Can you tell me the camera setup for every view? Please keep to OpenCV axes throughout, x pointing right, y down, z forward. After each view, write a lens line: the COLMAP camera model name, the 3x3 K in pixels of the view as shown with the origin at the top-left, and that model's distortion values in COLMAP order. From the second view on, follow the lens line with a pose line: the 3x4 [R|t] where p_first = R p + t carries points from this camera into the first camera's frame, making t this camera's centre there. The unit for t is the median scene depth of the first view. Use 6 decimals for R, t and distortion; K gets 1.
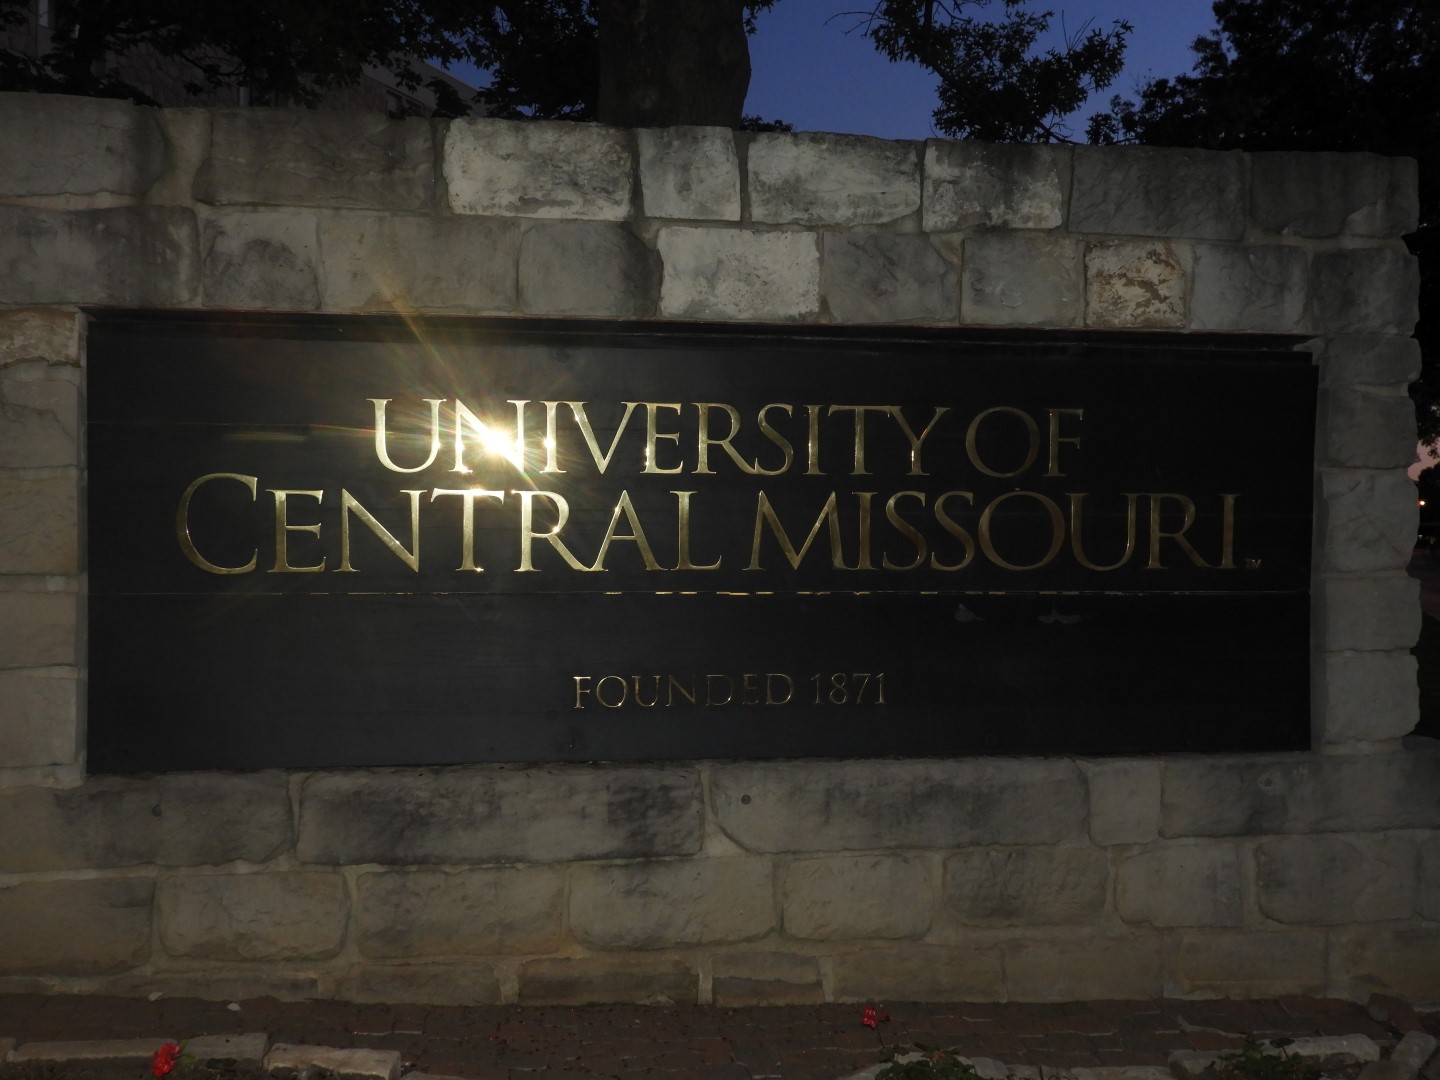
lens RADIAL K [[1436.6, 0, 730.3], [0, 1436.6, 543.6], [0, 0, 1]] dist [0.004115, 0.000000]
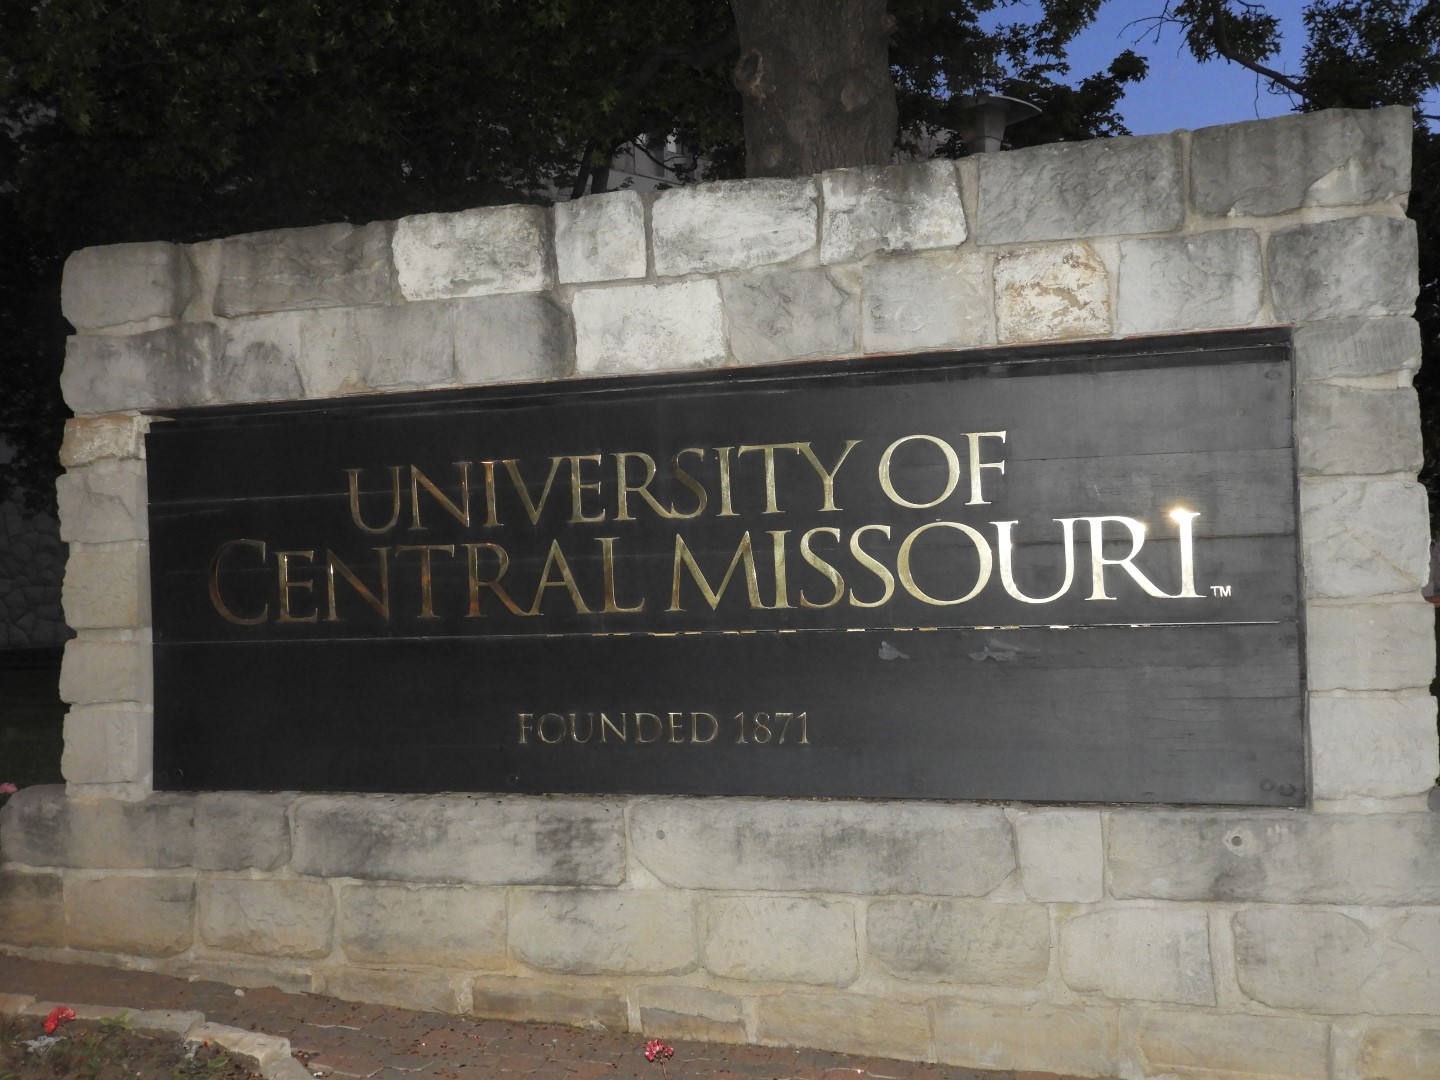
lens RADIAL K [[1436.6, 0, 723.7], [0, 1436.6, 531.8], [0, 0, 1]] dist [0.004115, 0.000000]
pose [[0.910533, -0.043813, -0.411108, 0.478606], [0.031837, 0.998847, -0.035937, -0.000259], [0.412208, 0.019633, 0.910878, 0.076187]]
